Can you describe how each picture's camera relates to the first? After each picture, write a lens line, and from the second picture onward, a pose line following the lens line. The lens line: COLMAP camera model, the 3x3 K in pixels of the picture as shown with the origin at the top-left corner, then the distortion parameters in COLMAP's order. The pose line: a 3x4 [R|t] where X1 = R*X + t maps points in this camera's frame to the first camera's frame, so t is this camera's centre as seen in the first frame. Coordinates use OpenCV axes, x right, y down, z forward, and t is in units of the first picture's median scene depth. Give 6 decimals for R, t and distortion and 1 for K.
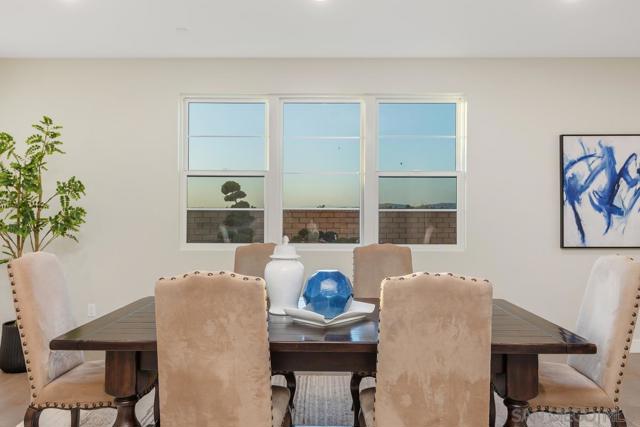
lens RADIAL K [[507.4, 0, 322.9], [0, 507.4, 215.2], [0, 0, 1]] dist [0.022646, -0.000565]
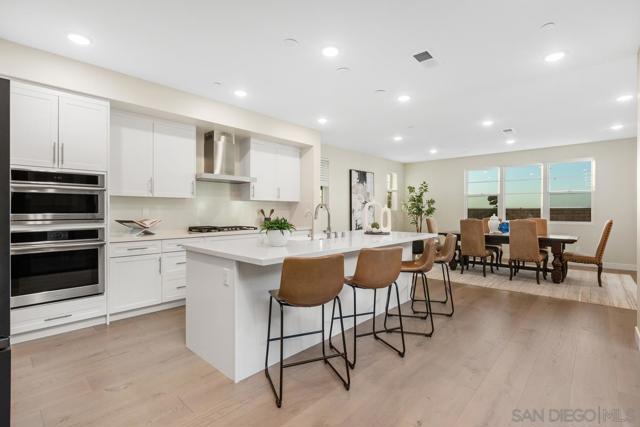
lens RADIAL K [[298.5, 0, 322.8], [0, 298.5, 210.8], [0, 0, 1]] dist [0.003263, 0.000027]
pose [[0.751300, -0.003381, -0.659952, 0.279879], [-0.003059, 0.999958, -0.008606, 0.026118], [0.659954, 0.008485, 0.751258, -0.973723]]
